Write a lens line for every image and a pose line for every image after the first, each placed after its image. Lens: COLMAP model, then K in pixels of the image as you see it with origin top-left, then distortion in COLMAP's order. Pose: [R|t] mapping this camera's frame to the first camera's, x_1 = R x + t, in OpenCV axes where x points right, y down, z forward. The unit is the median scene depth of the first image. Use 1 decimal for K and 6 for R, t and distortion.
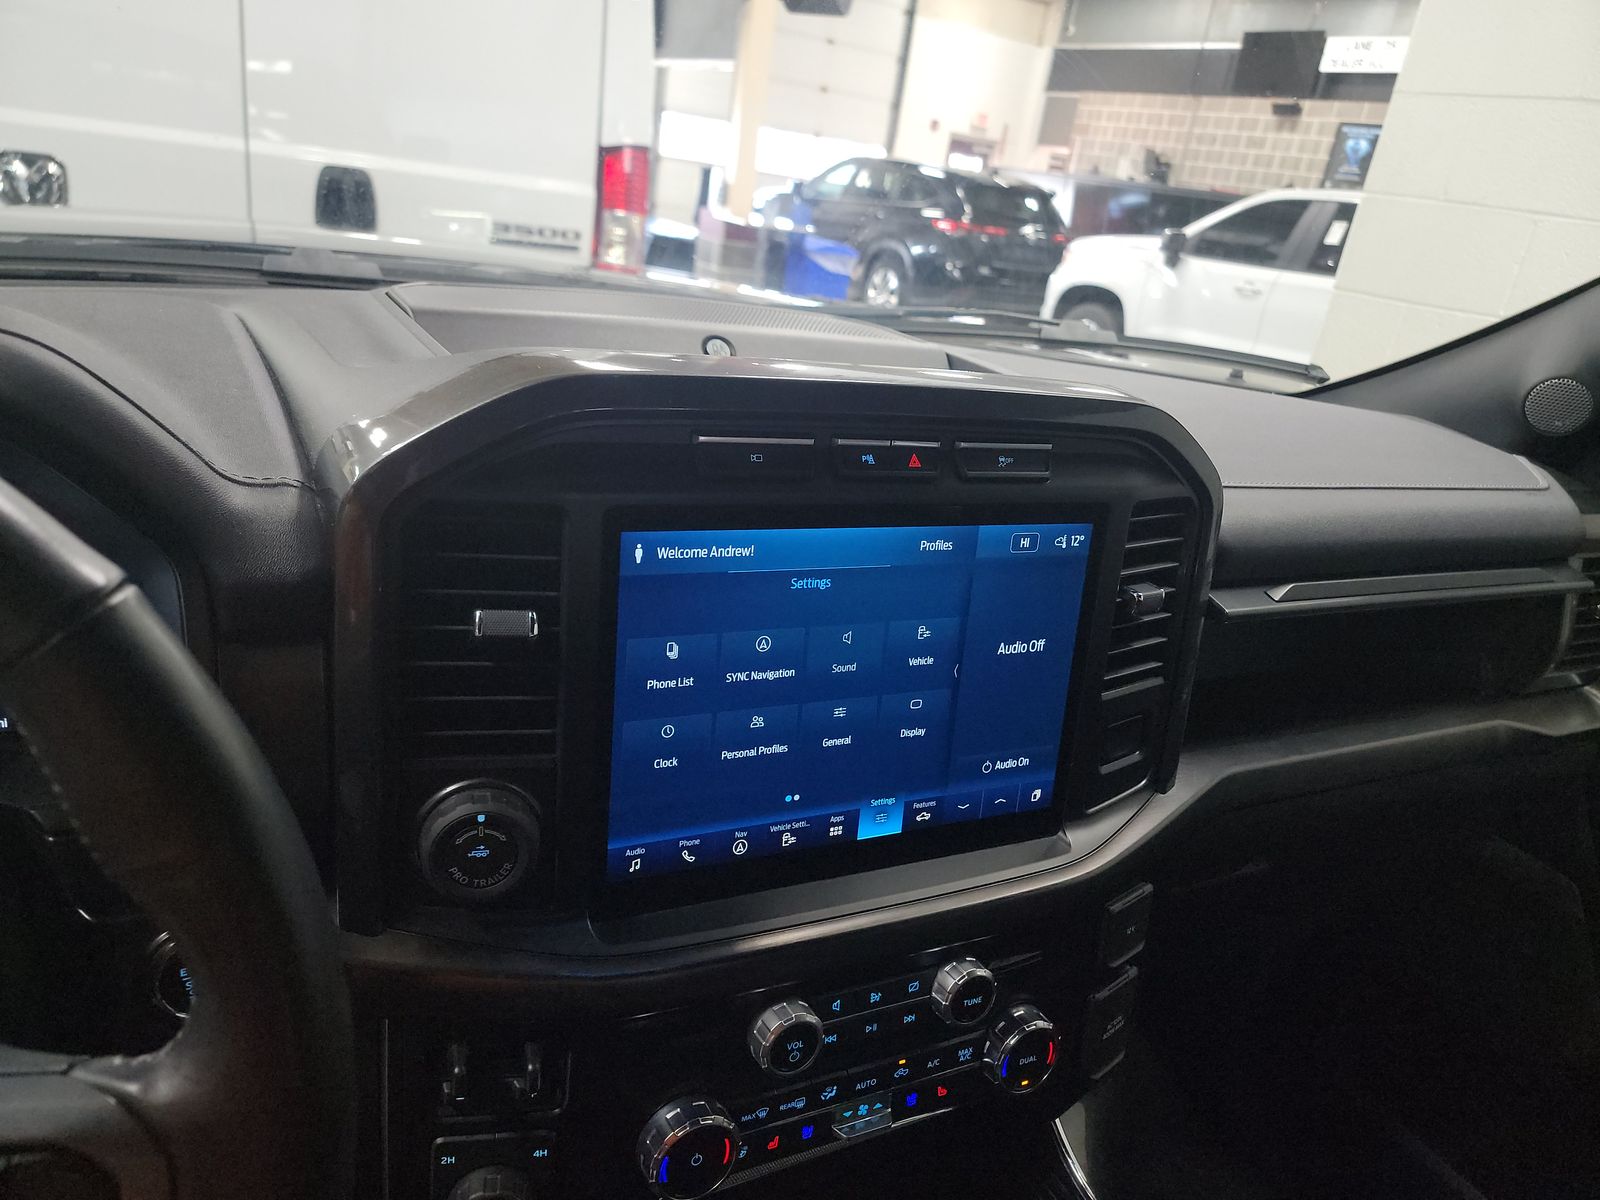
lens RADIAL K [[1130.7, 0, 795.1], [0, 1130.7, 604.9], [0, 0, 1]] dist [0.038812, -0.007369]
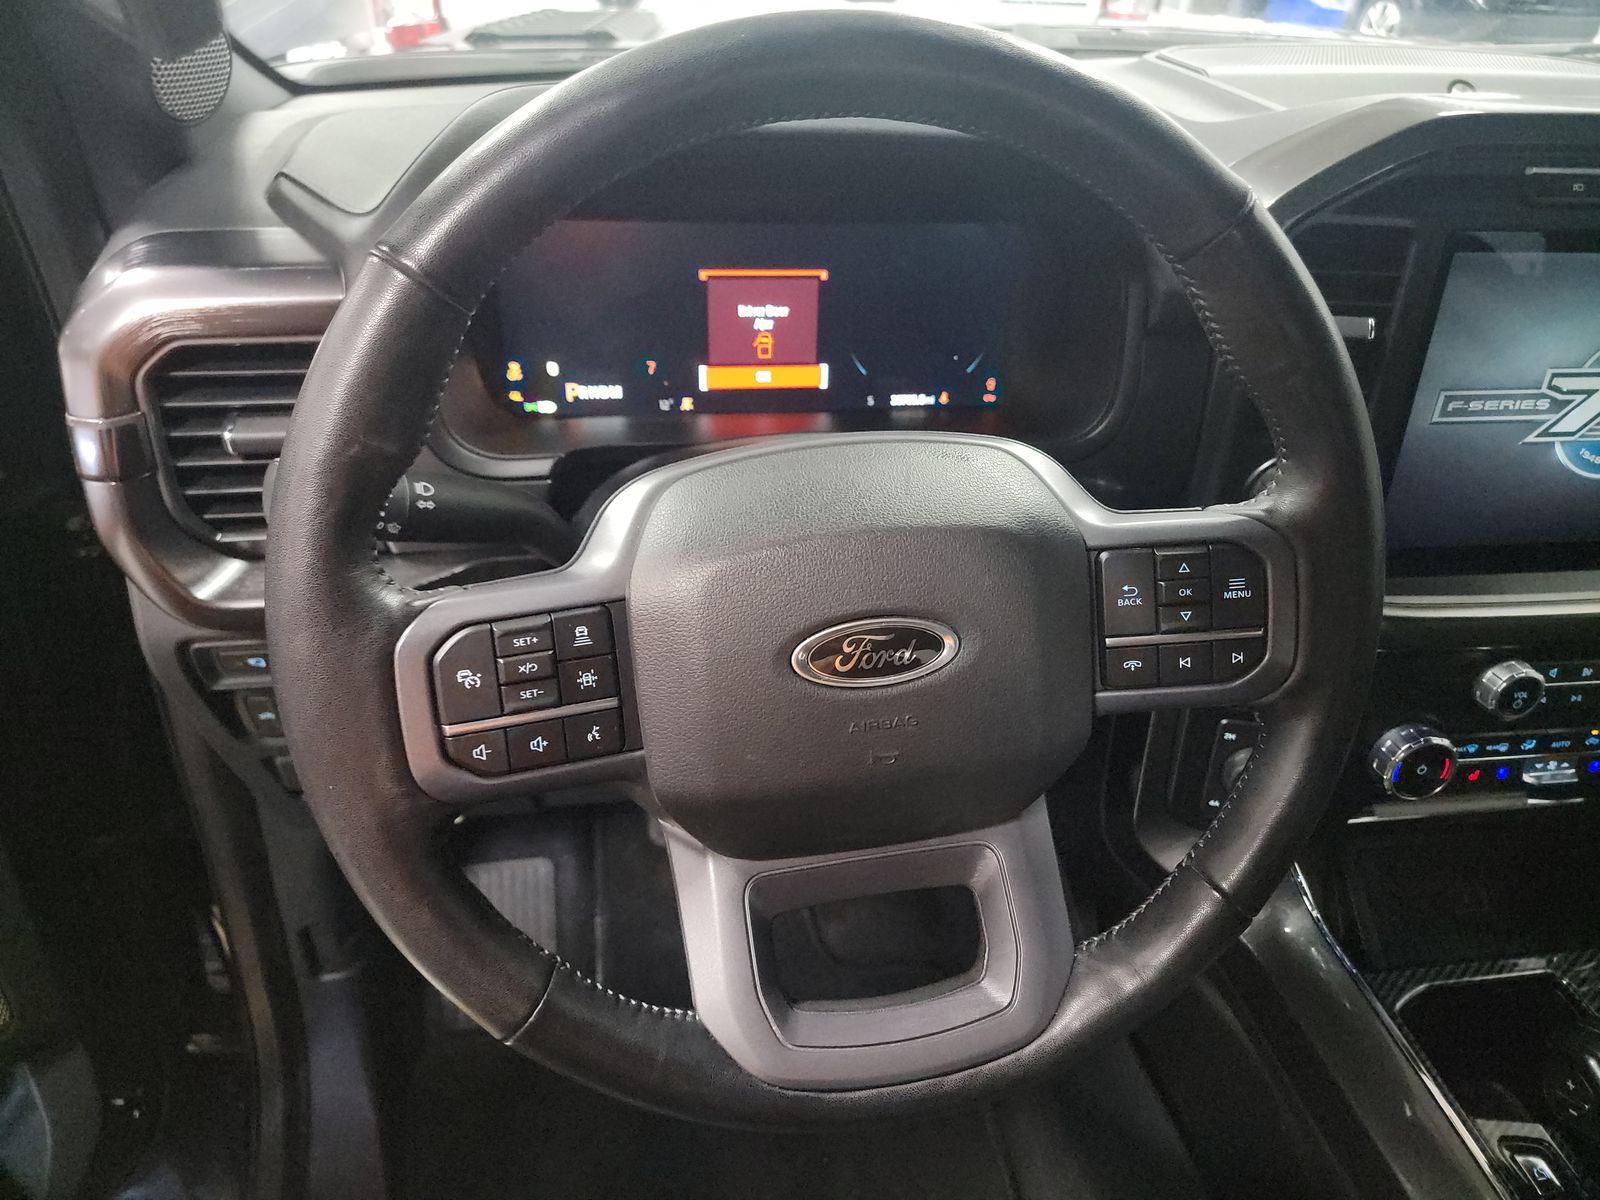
lens RADIAL K [[1130.7, 0, 813.1], [0, 1130.7, 590.5], [0, 0, 1]] dist [0.038812, -0.007369]
pose [[0.944871, 0.090419, -0.314711, -0.325748], [-0.034889, 0.983448, 0.177801, 0.081297], [0.325579, -0.157019, 0.932386, -0.360537]]
